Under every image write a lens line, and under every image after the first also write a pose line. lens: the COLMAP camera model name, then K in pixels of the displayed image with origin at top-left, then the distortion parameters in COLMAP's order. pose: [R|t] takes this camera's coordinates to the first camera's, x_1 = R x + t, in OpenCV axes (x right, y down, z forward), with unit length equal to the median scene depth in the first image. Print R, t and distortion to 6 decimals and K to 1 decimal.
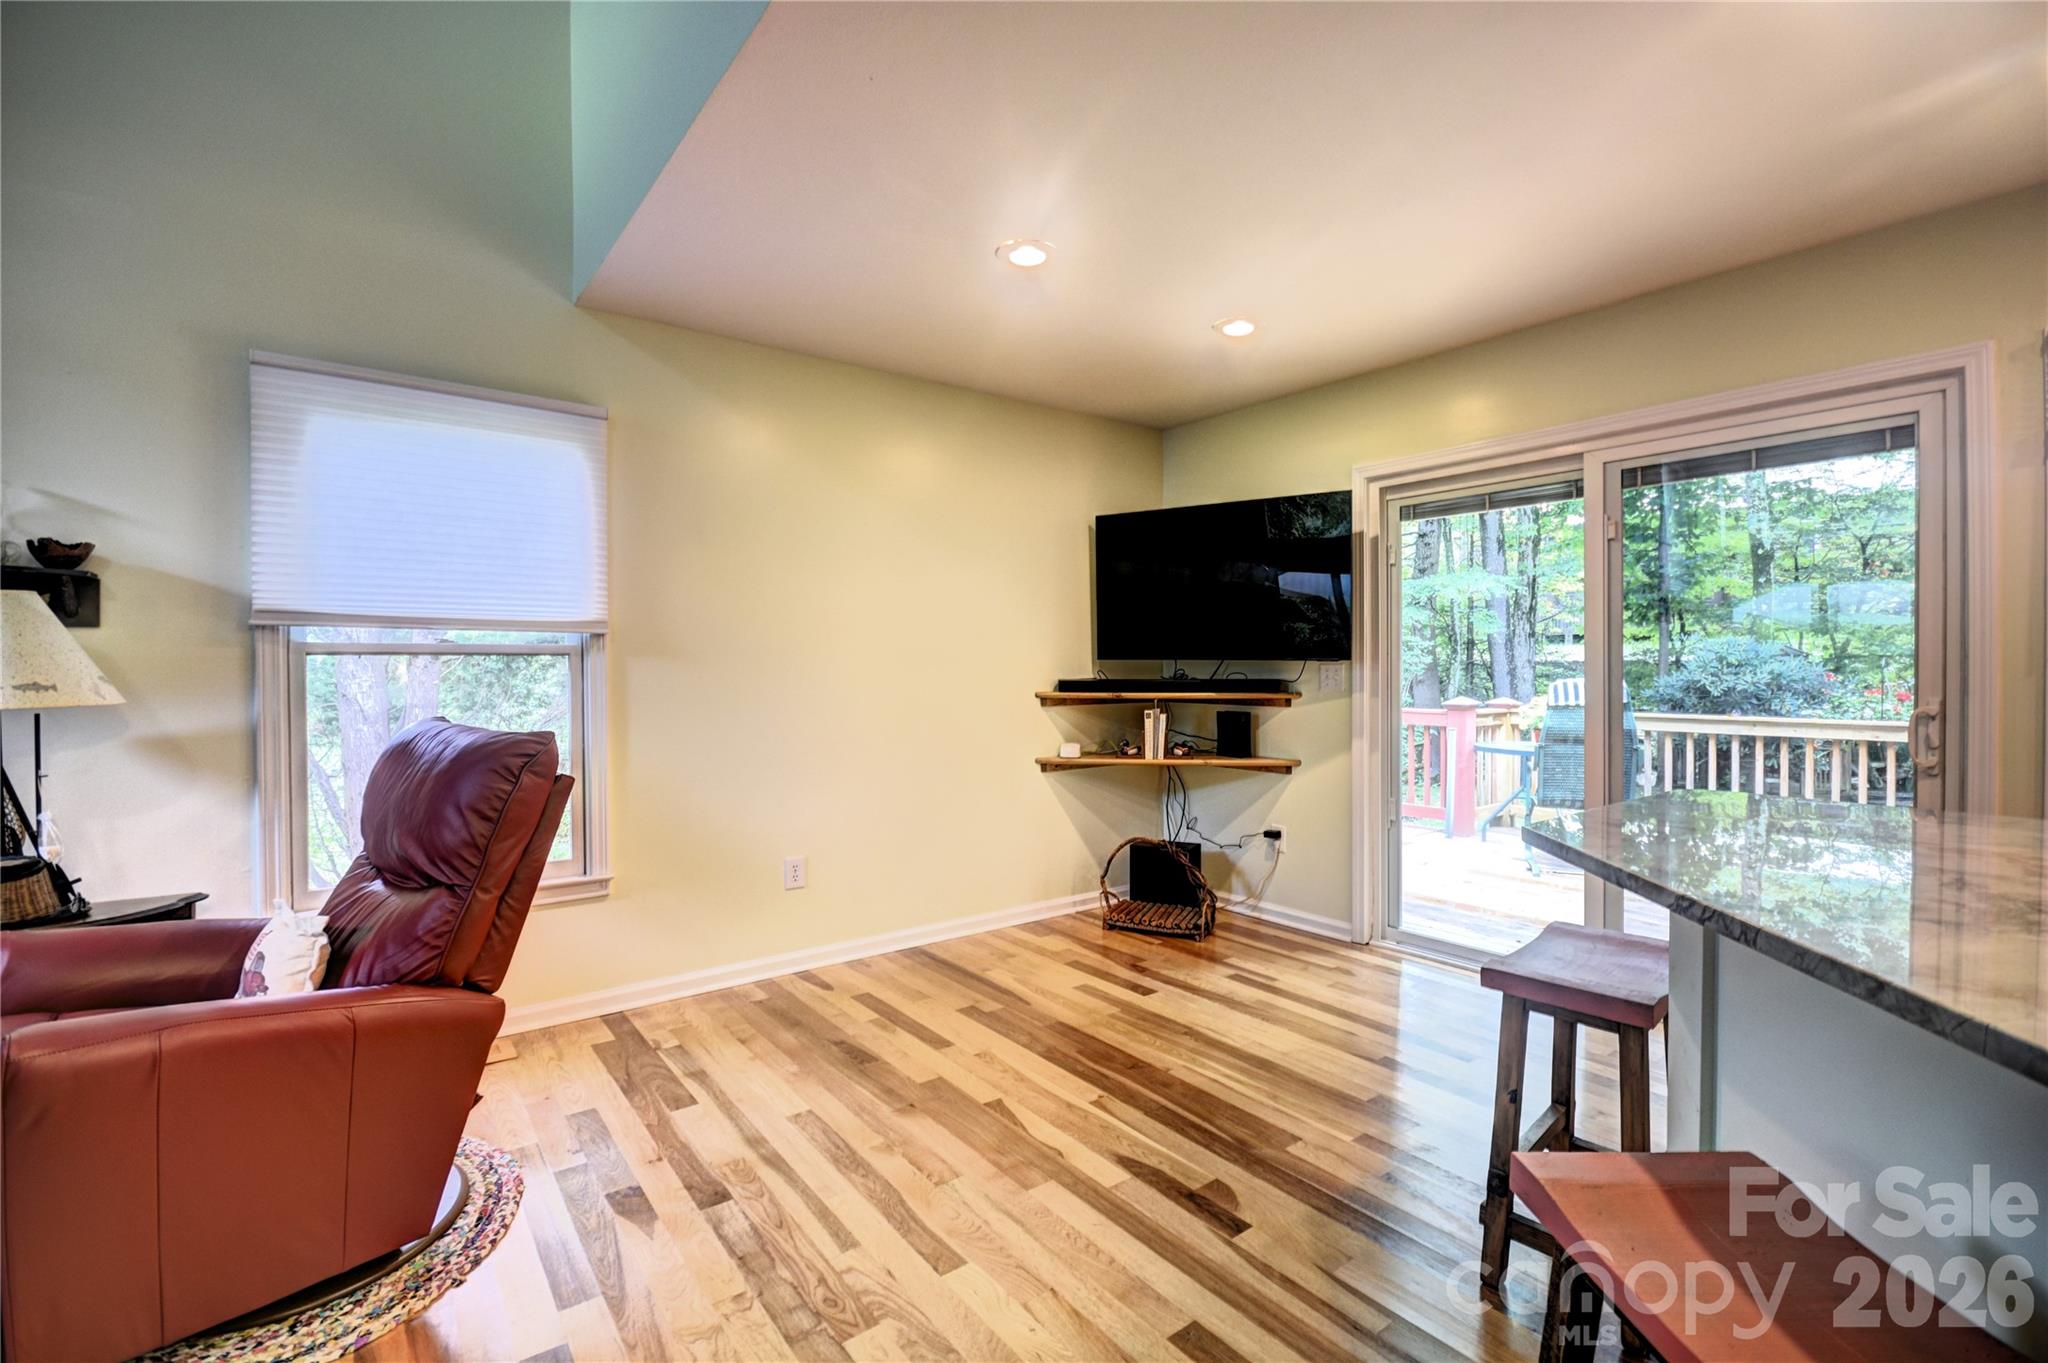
lens RADIAL K [[905.4, 0, 1035.9], [0, 905.4, 674.8], [0, 0, 1]] dist [0.014183, -0.015196]
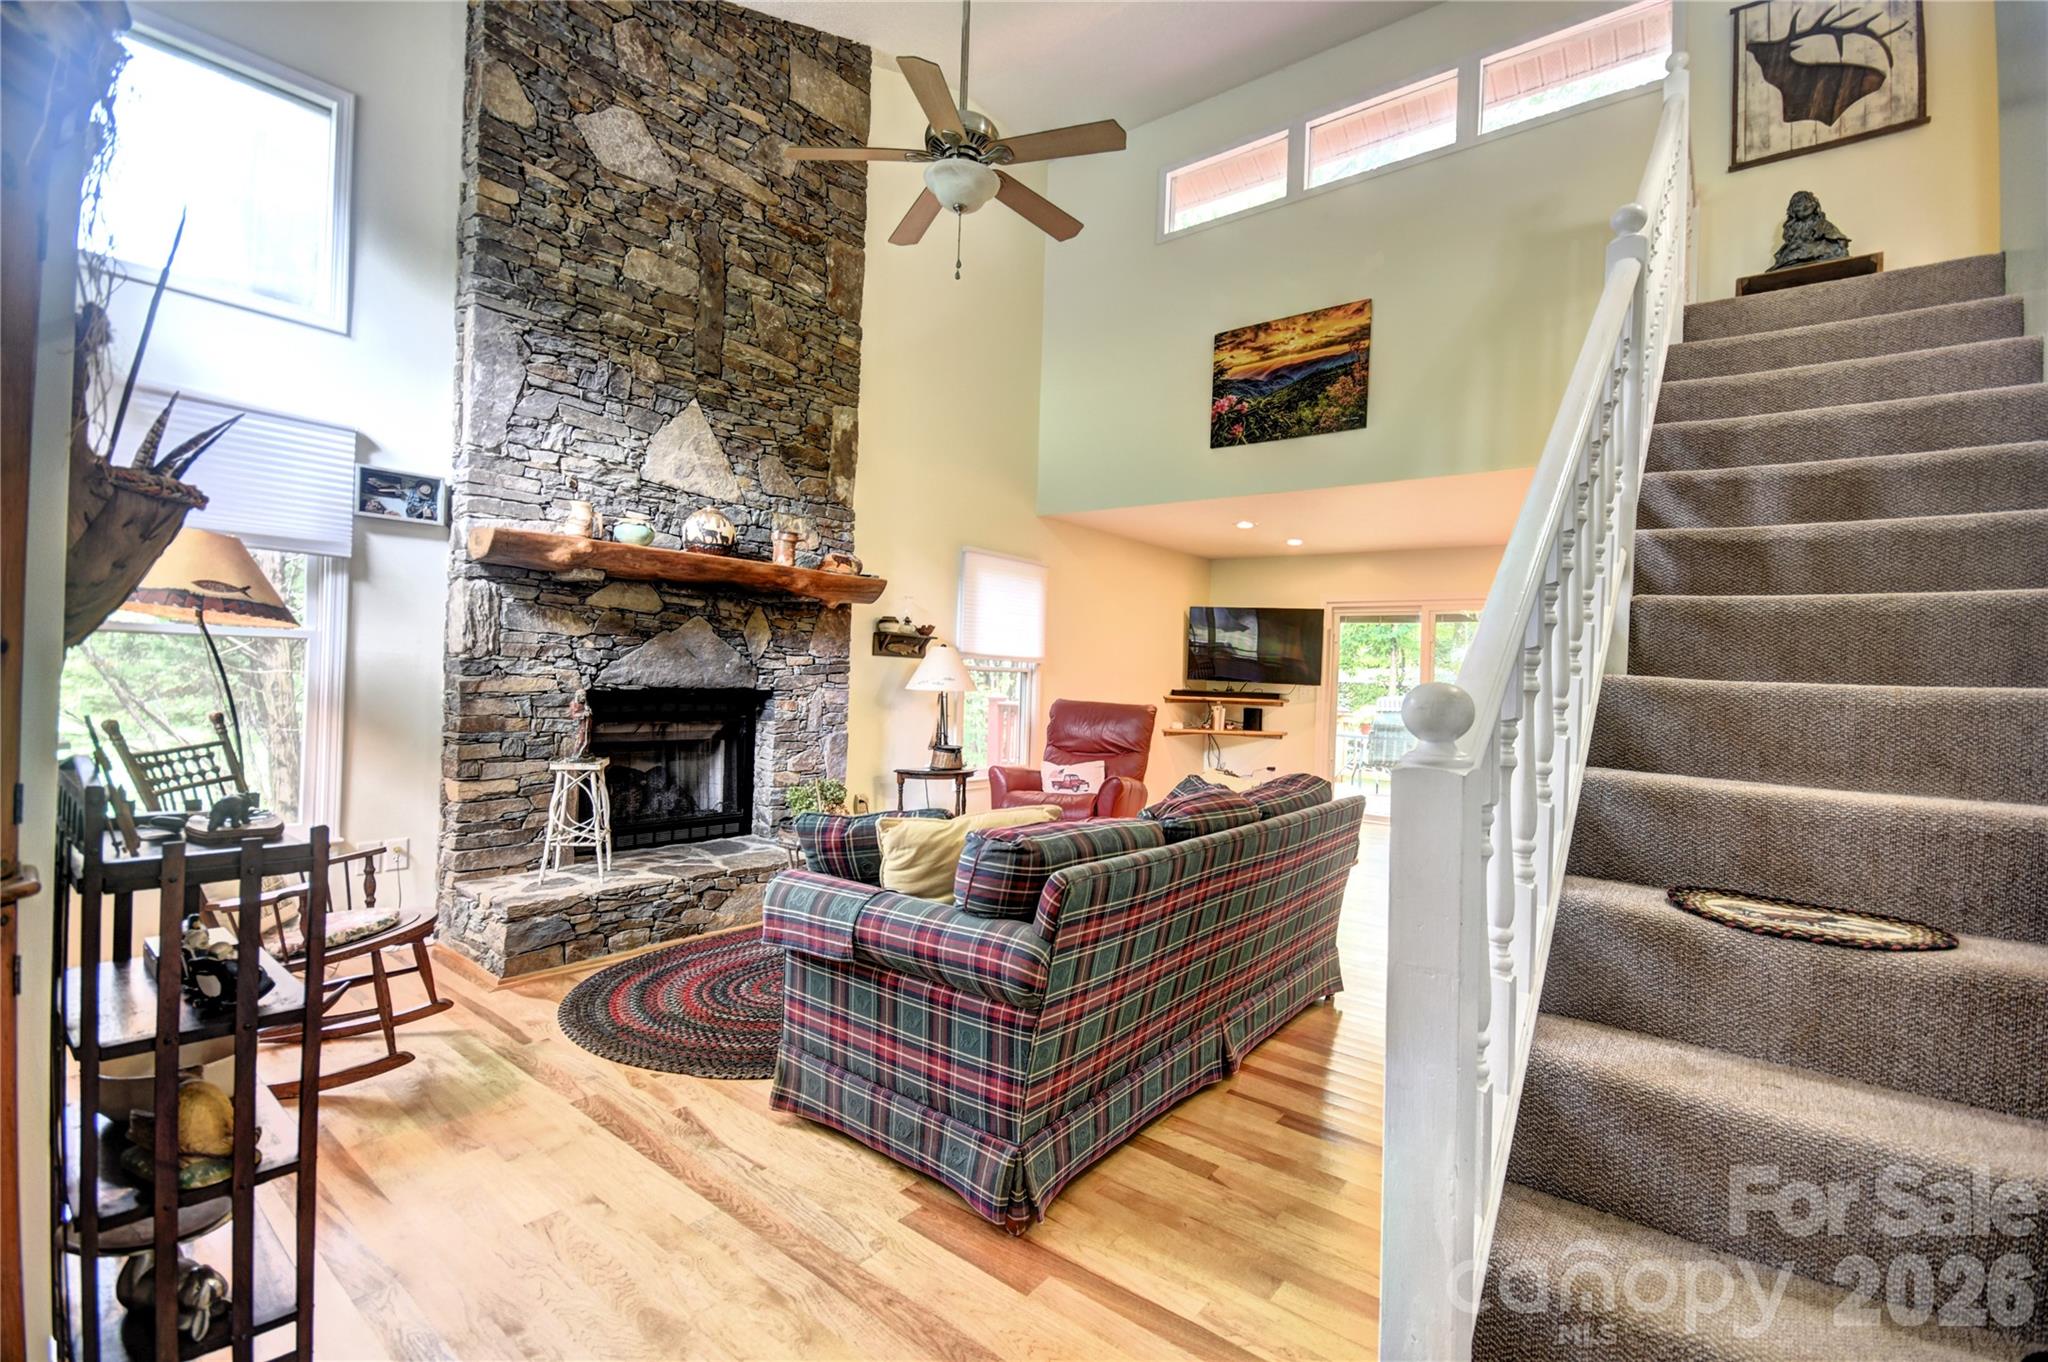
lens RADIAL K [[910.6, 0, 1021.7], [0, 910.6, 676.8], [0, 0, 1]] dist [0.000936, 0.000160]
pose [[0.970626, 0.038787, 0.237446, -1.375730], [-0.039013, 0.999232, -0.003750, -0.003100], [-0.237409, -0.005624, 0.971393, -1.516250]]
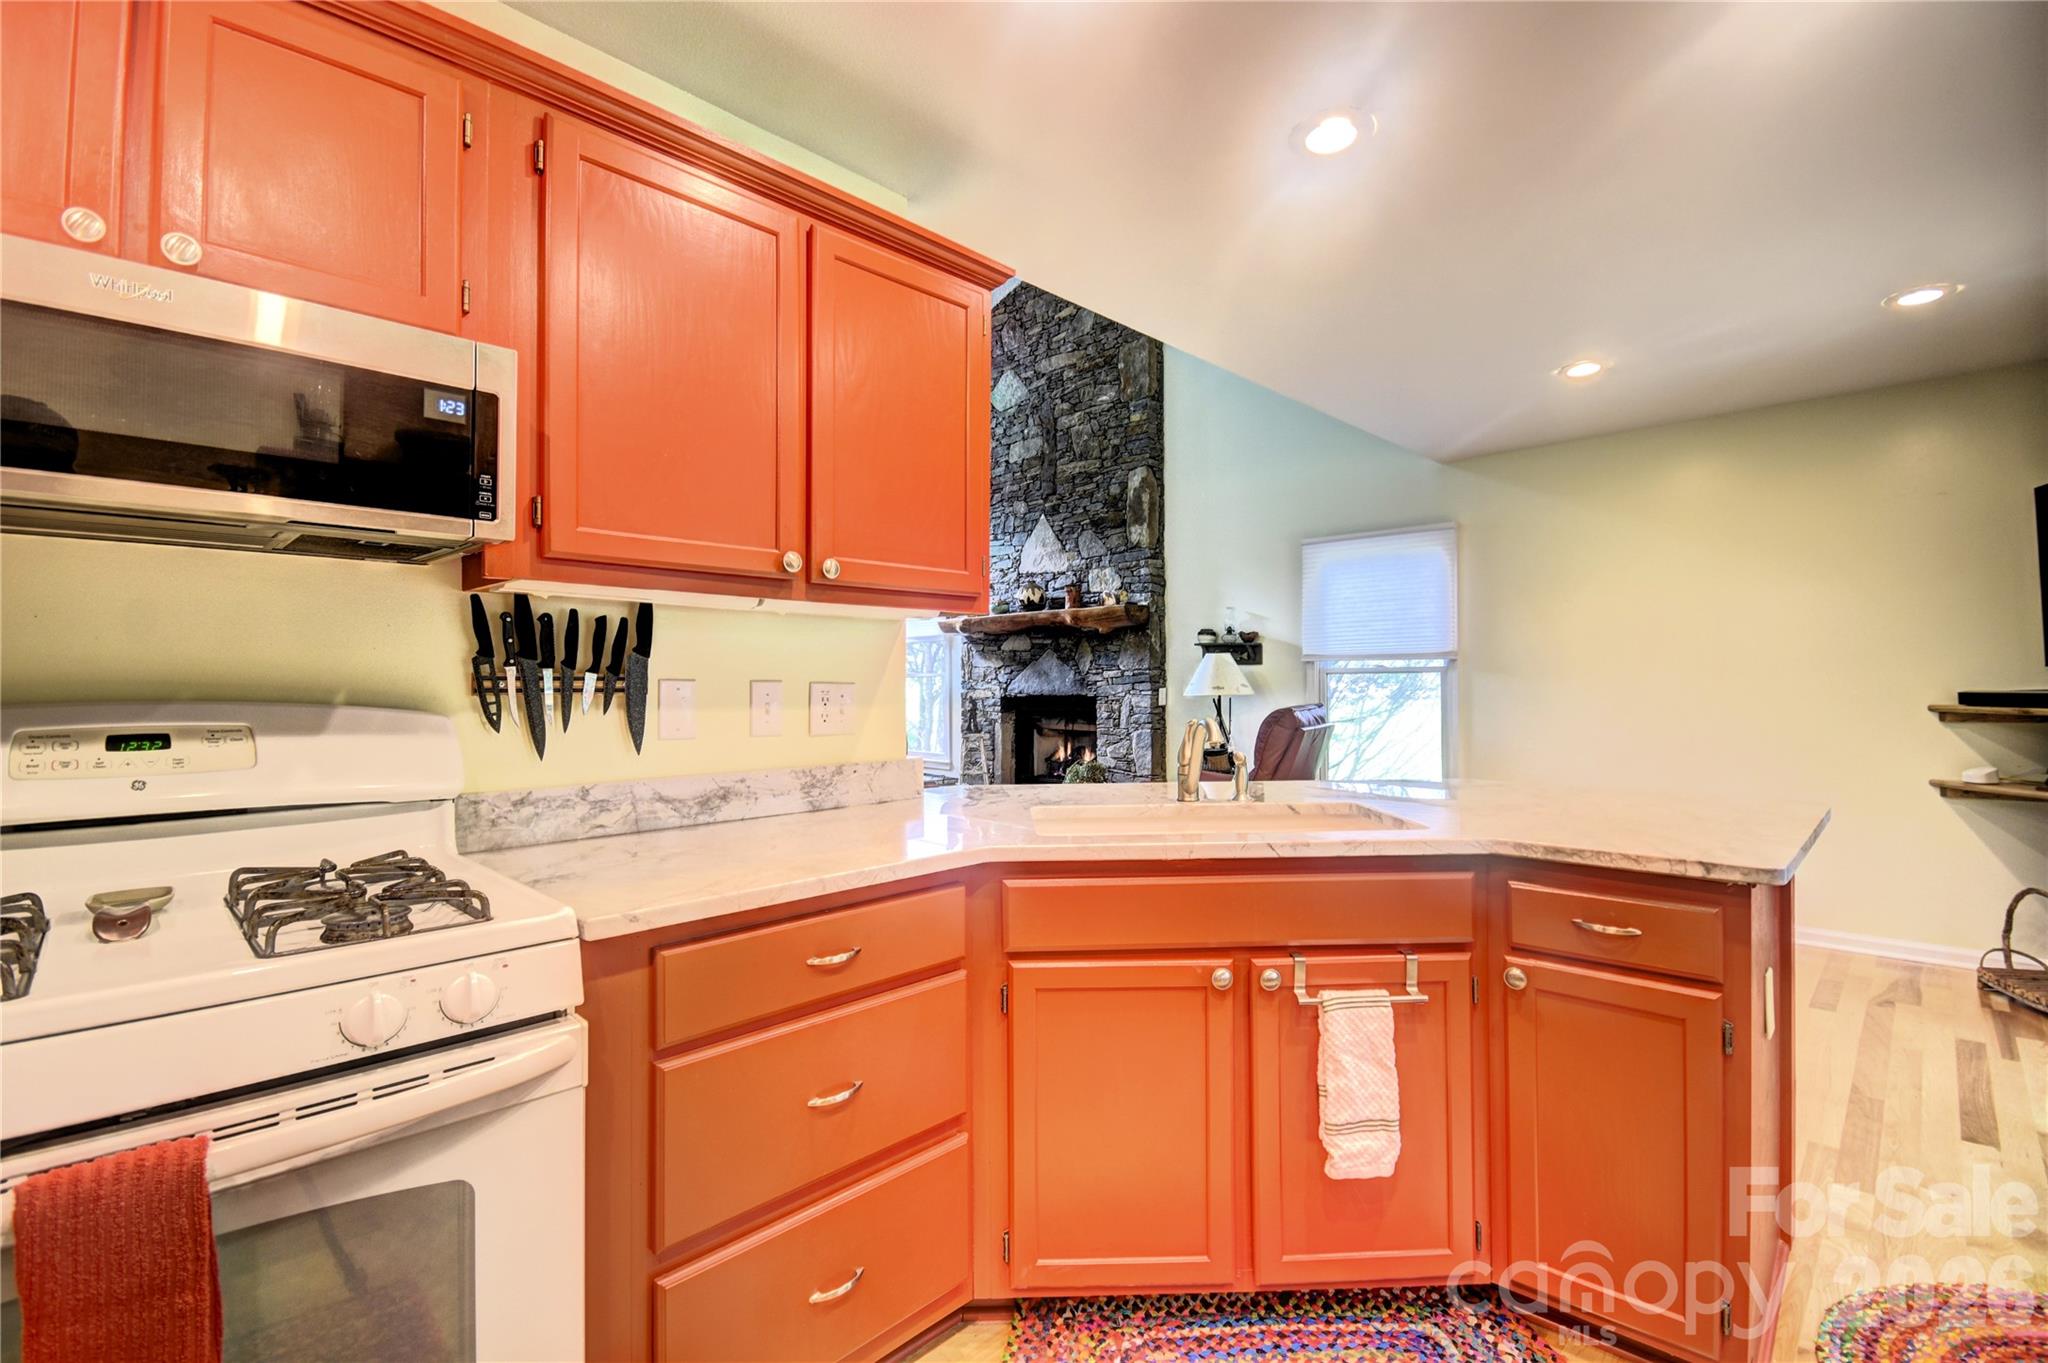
lens RADIAL K [[910.6, 0, 1021.7], [0, 910.6, 677.3], [0, 0, 1]] dist [0.000936, 0.000160]
pose [[0.130475, -0.005498, -0.991436, 1.364585], [-0.001878, 0.999981, -0.005793, -0.001535], [0.991450, 0.002618, 0.130463, 0.014483]]
